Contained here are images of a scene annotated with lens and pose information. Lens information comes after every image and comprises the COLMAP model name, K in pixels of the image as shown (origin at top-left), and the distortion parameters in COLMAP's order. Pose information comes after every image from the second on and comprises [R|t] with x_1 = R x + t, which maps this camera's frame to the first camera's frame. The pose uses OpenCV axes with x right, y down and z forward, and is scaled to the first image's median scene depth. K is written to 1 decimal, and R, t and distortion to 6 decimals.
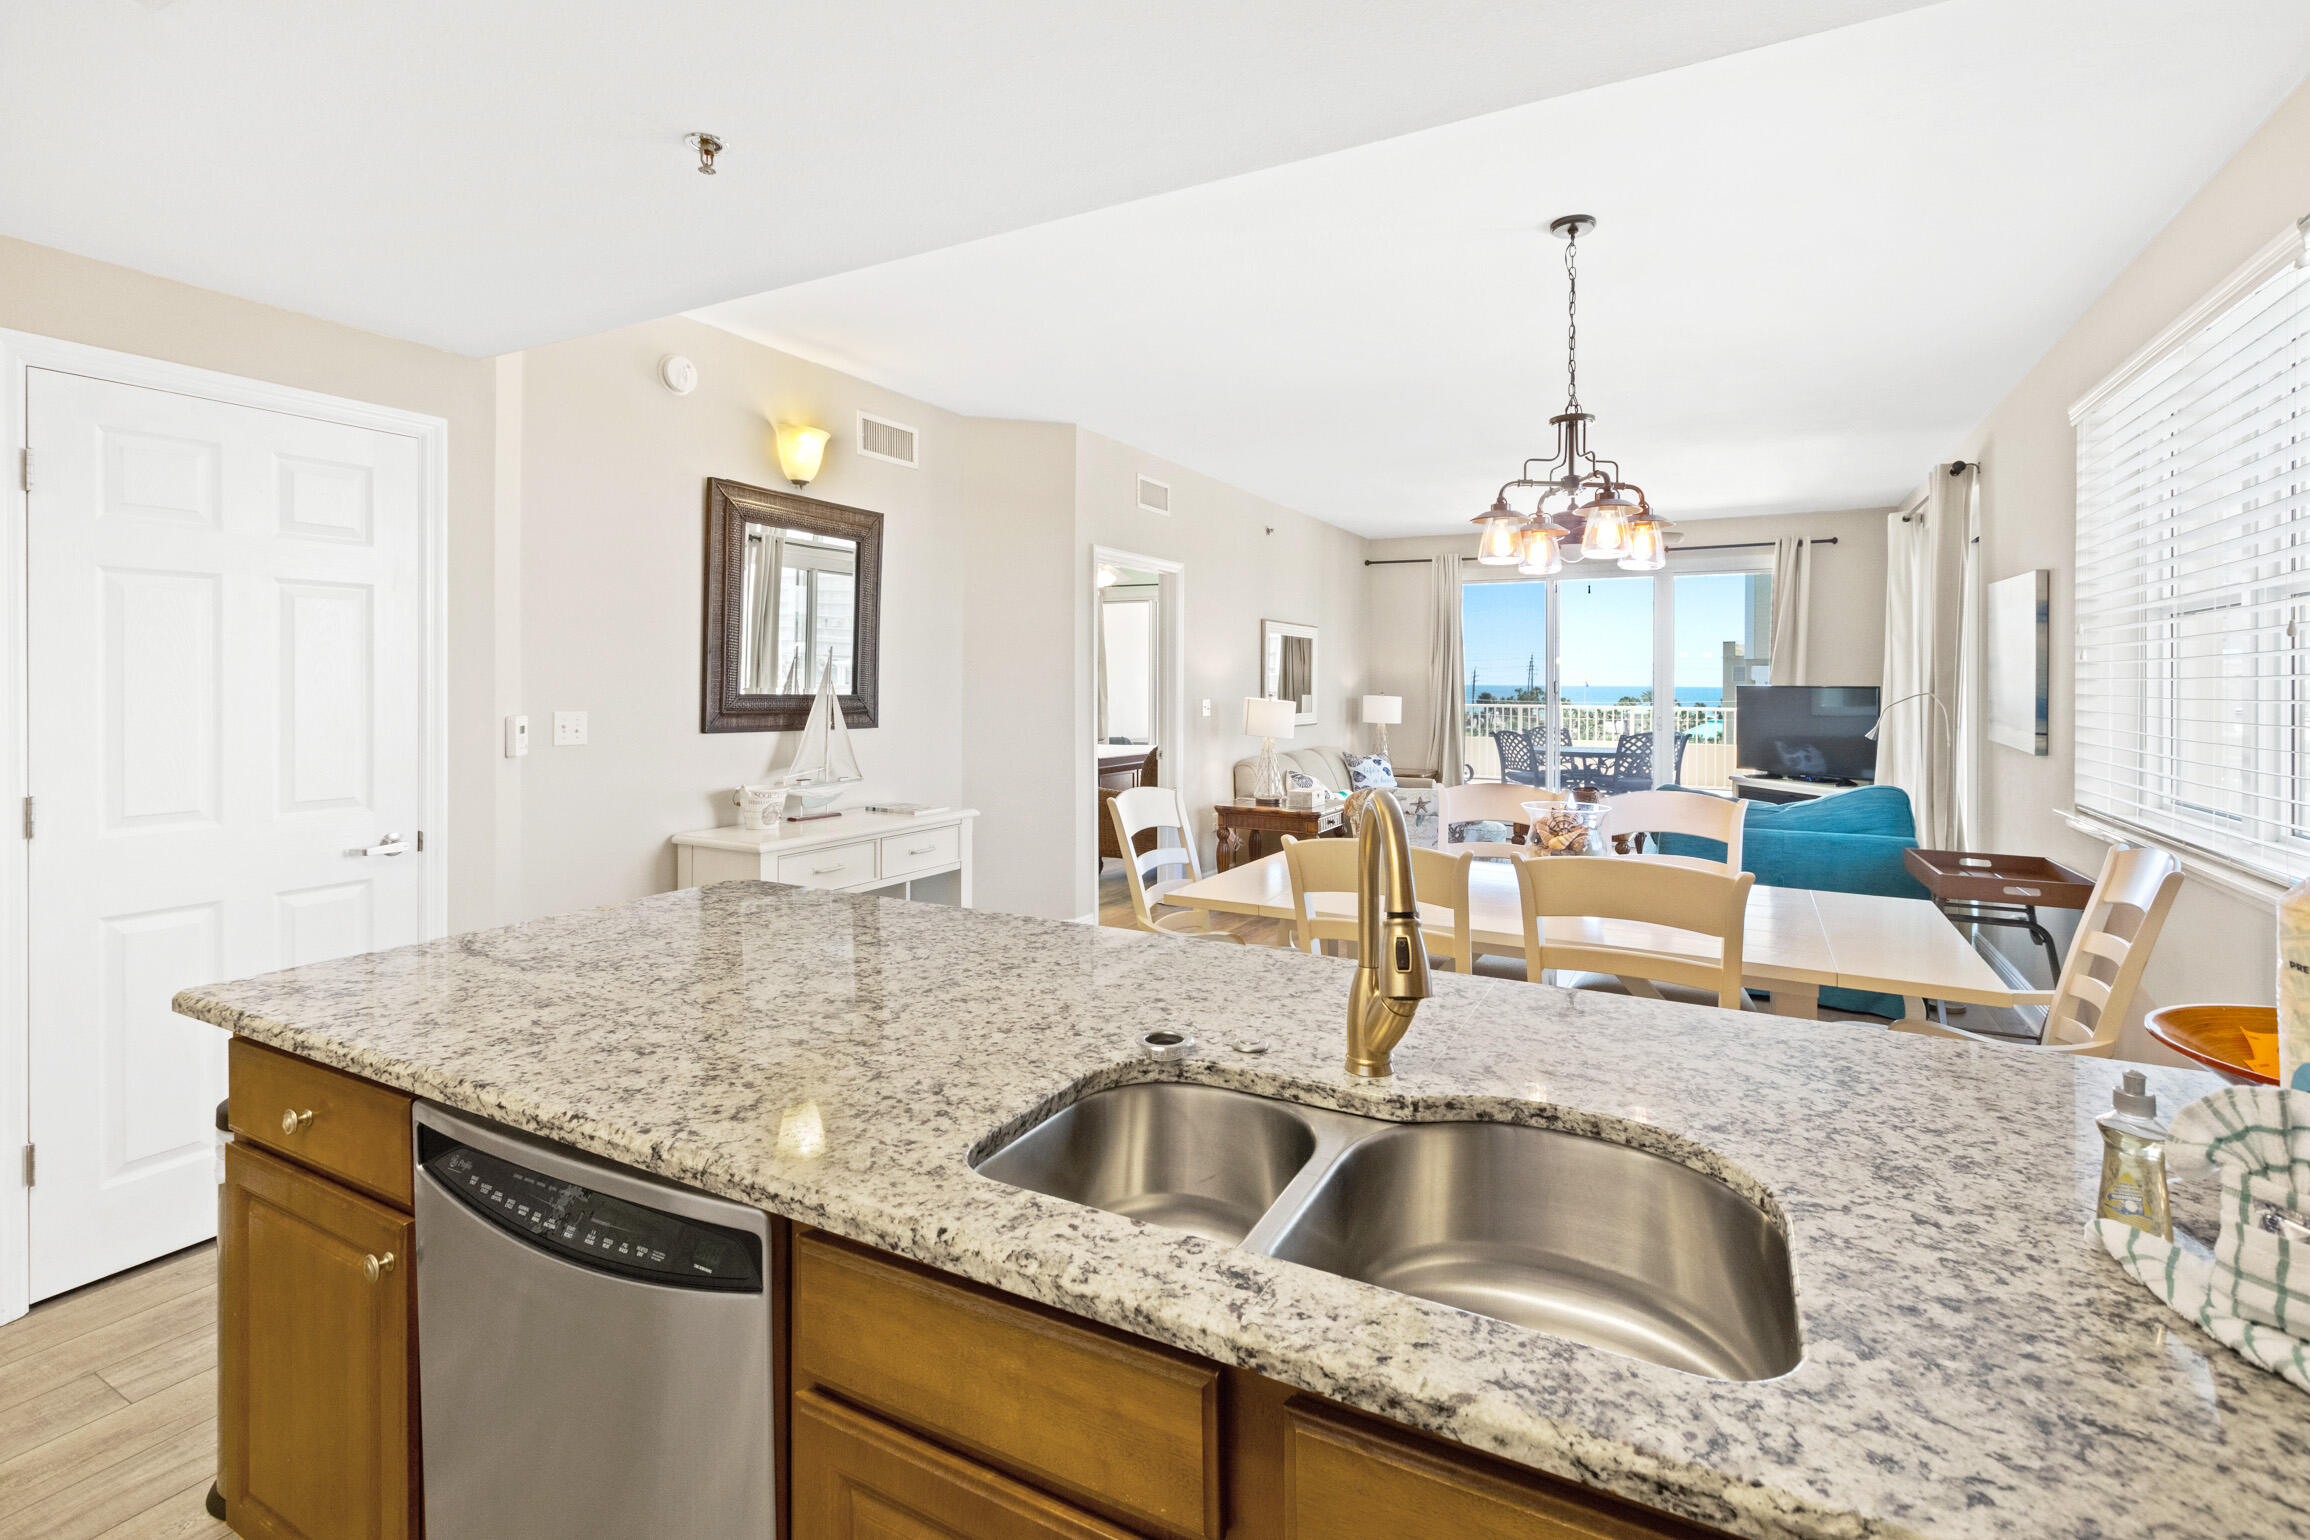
lens RADIAL K [[1056.4, 0, 1158.5], [0, 1056.4, 676.5], [0, 0, 1]] dist [0.000065, 0.000144]
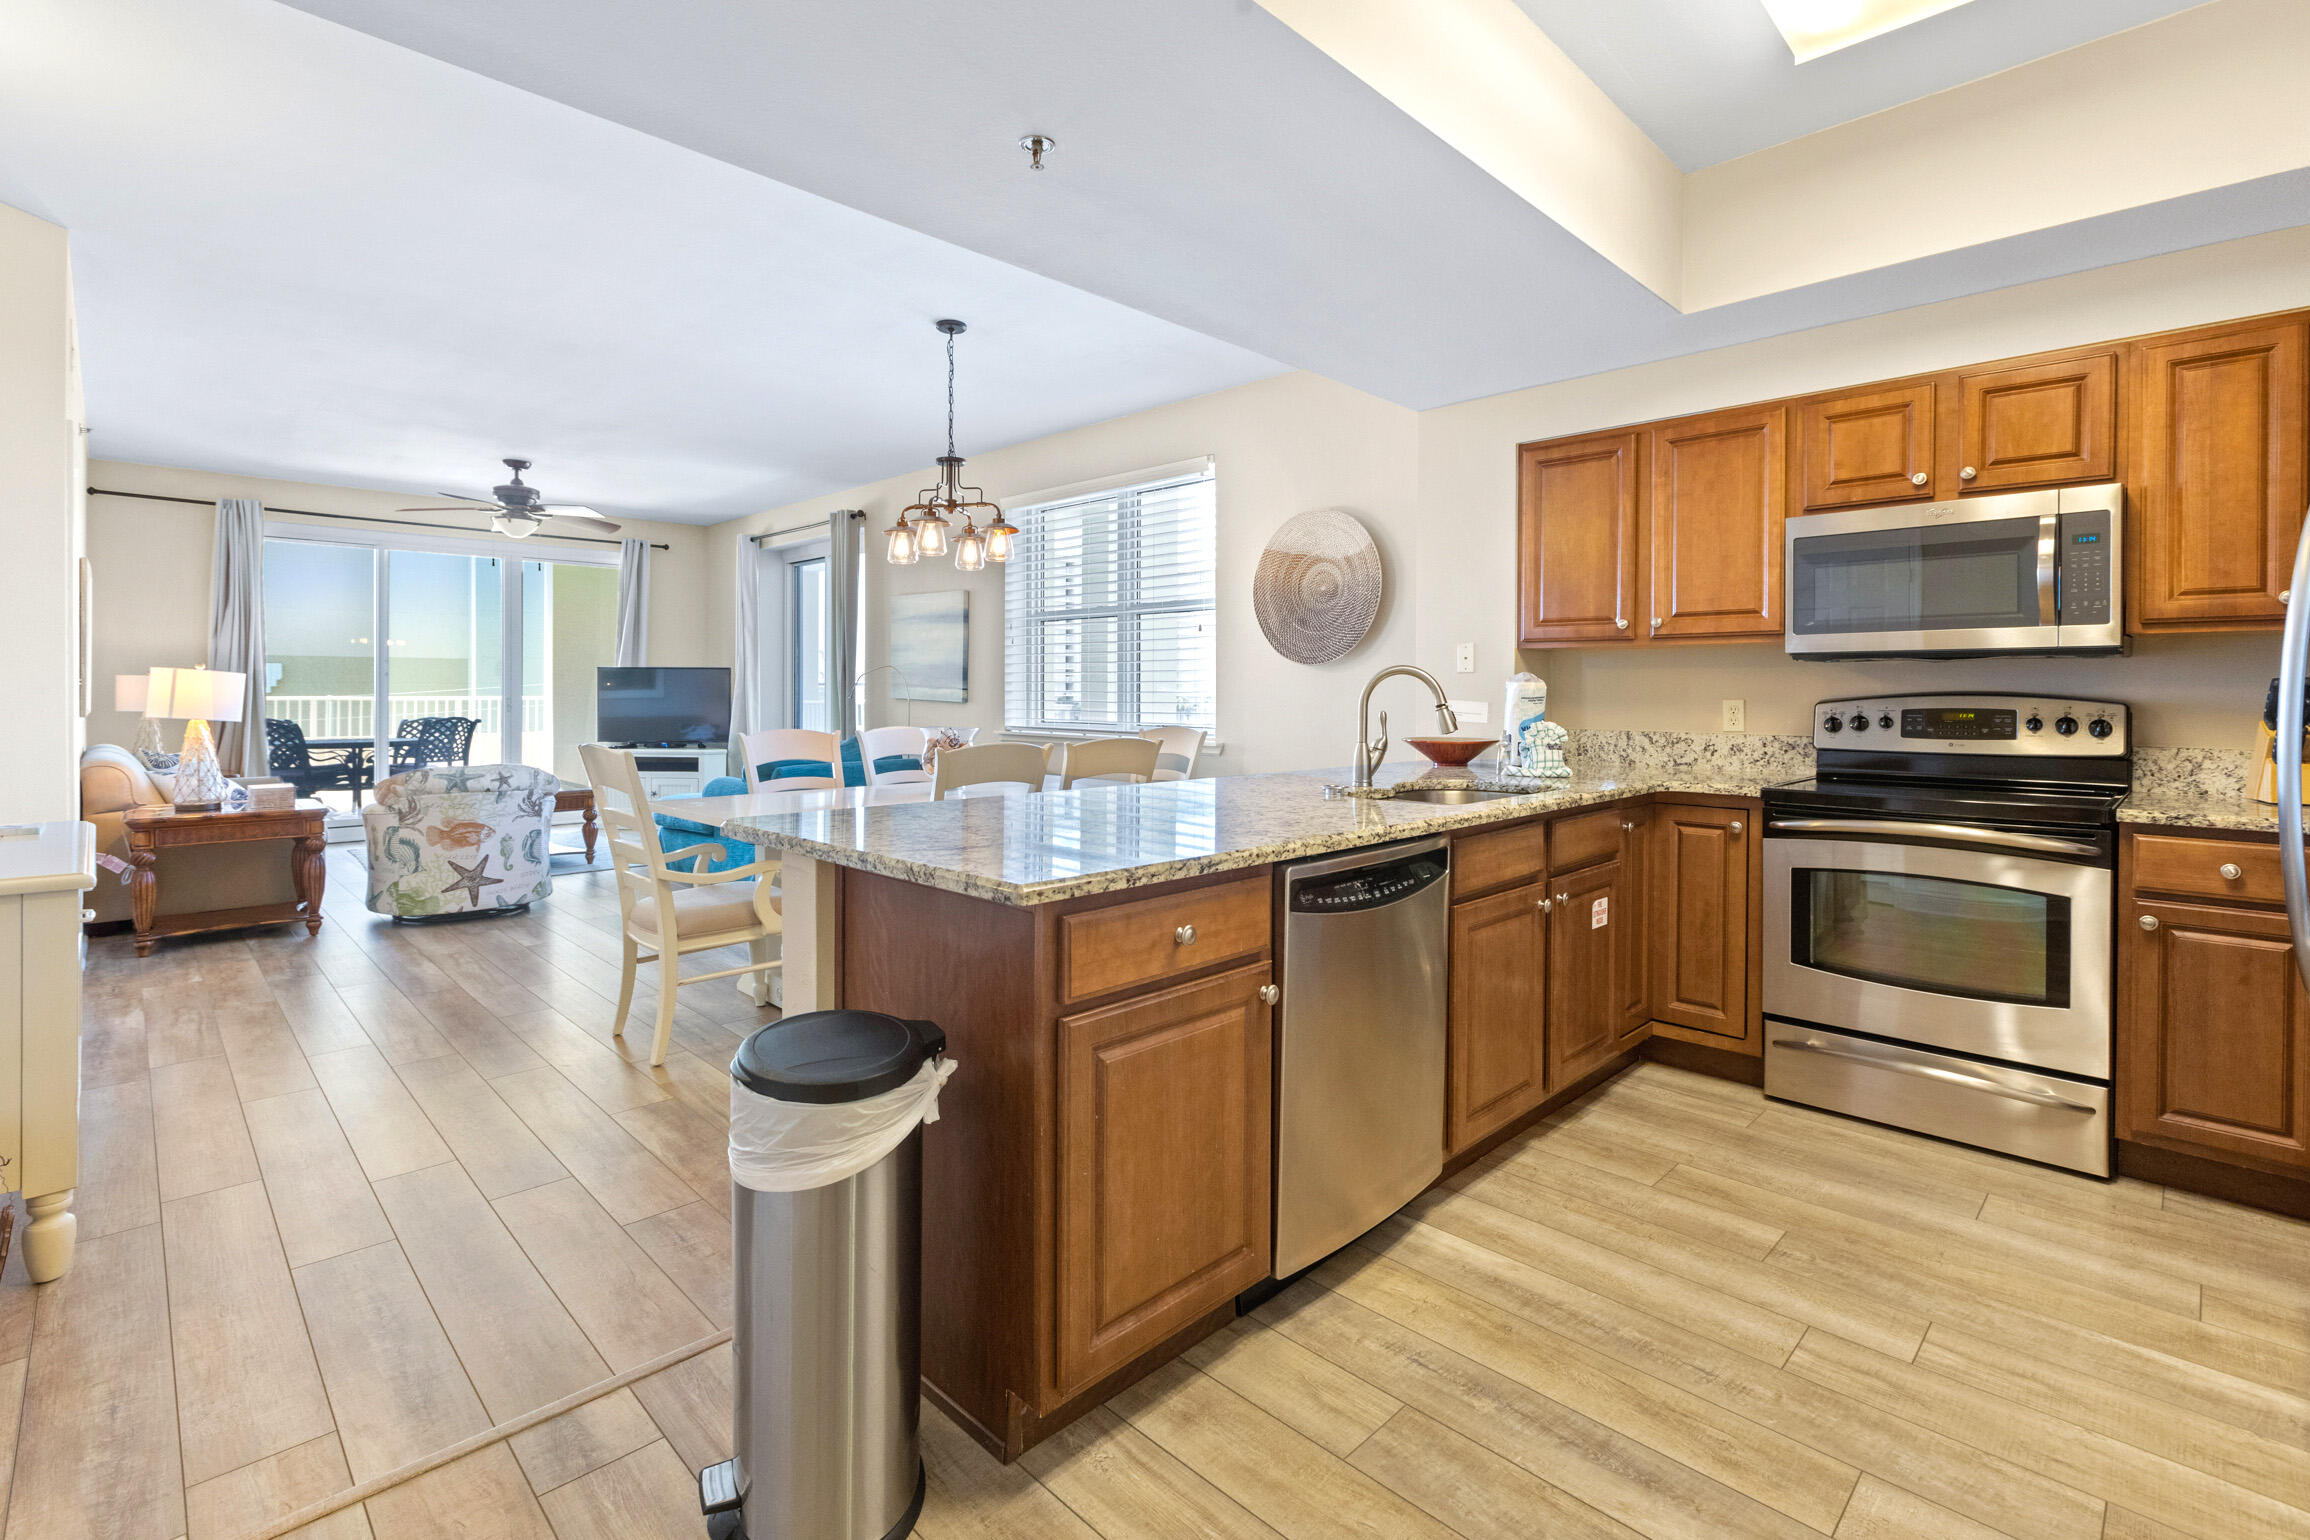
lens RADIAL K [[1052.0, 0, 1164.7], [0, 1052.0, 703.9], [0, 0, 1]] dist [0.000612, -0.000504]
pose [[0.284890, -0.016635, 0.958416, -0.509447], [-0.004527, 0.999815, 0.018699, 0.034886], [-0.958550, -0.009666, 0.284762, 0.178071]]
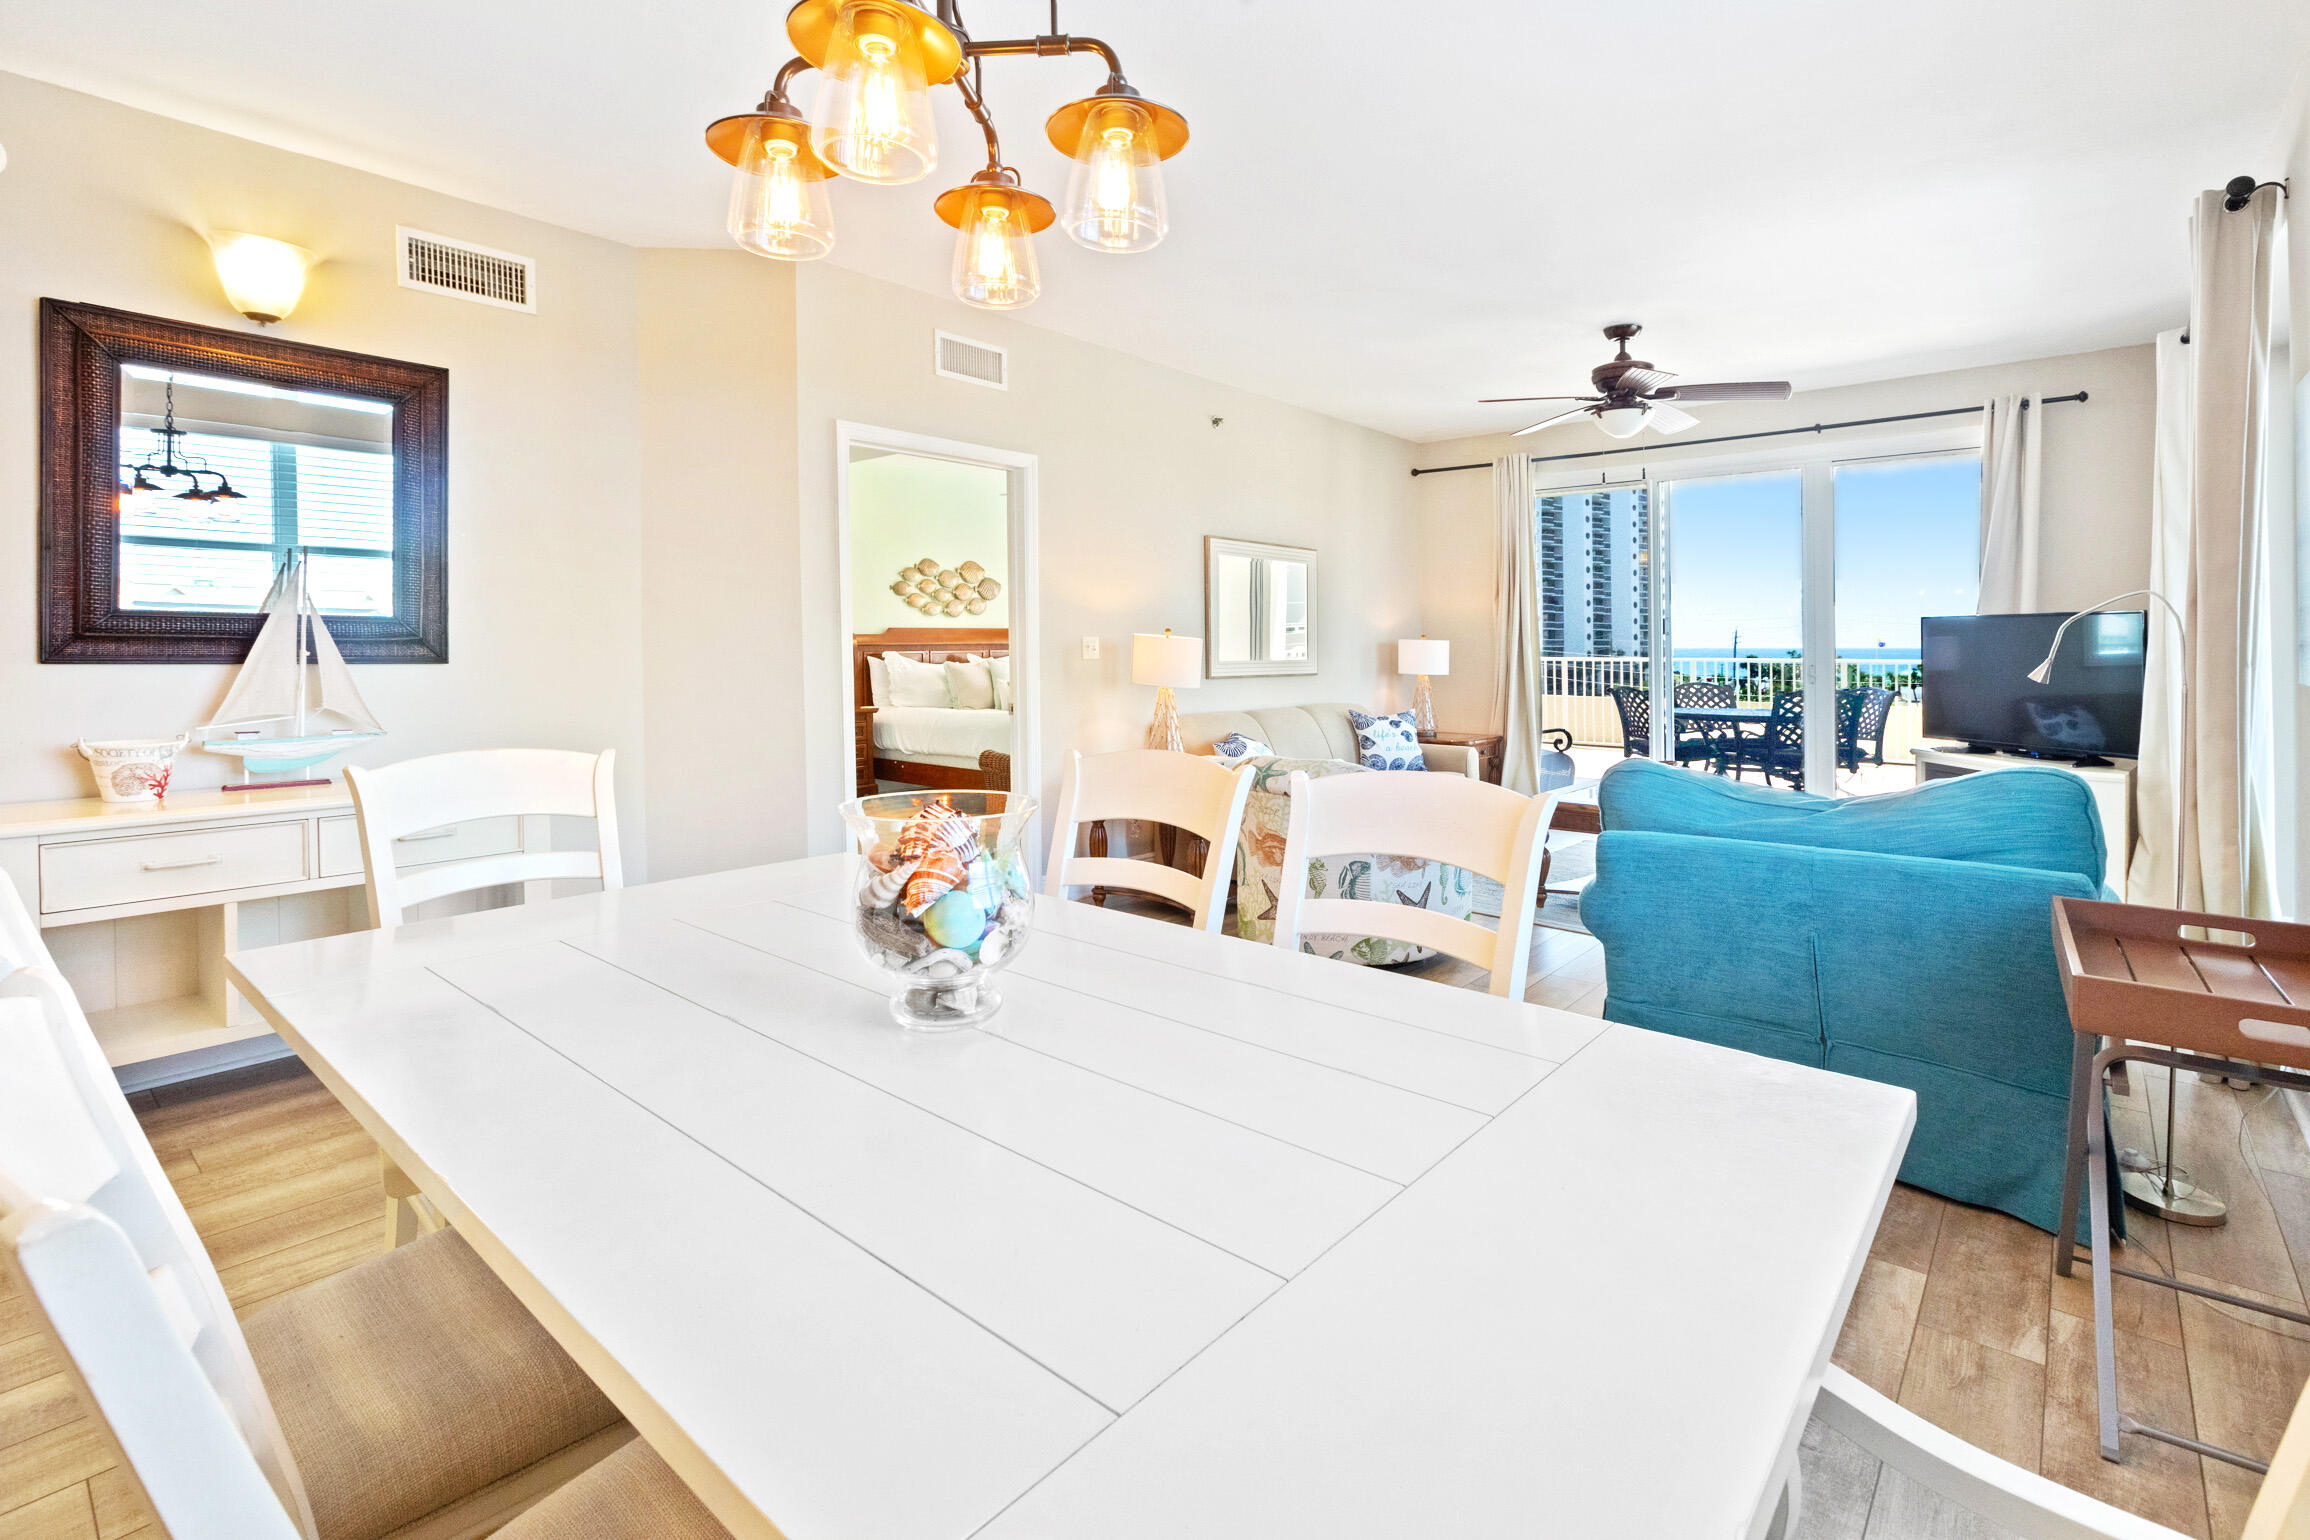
lens RADIAL K [[1062.0, 0, 1155.4], [0, 1062.0, 628.6], [0, 0, 1]] dist [0.002830, 0.000077]
pose [[0.976976, -0.010295, -0.213100, 0.317129], [0.007648, 0.999883, -0.013240, 0.032713], [0.213211, 0.011306, 0.976941, 0.334206]]
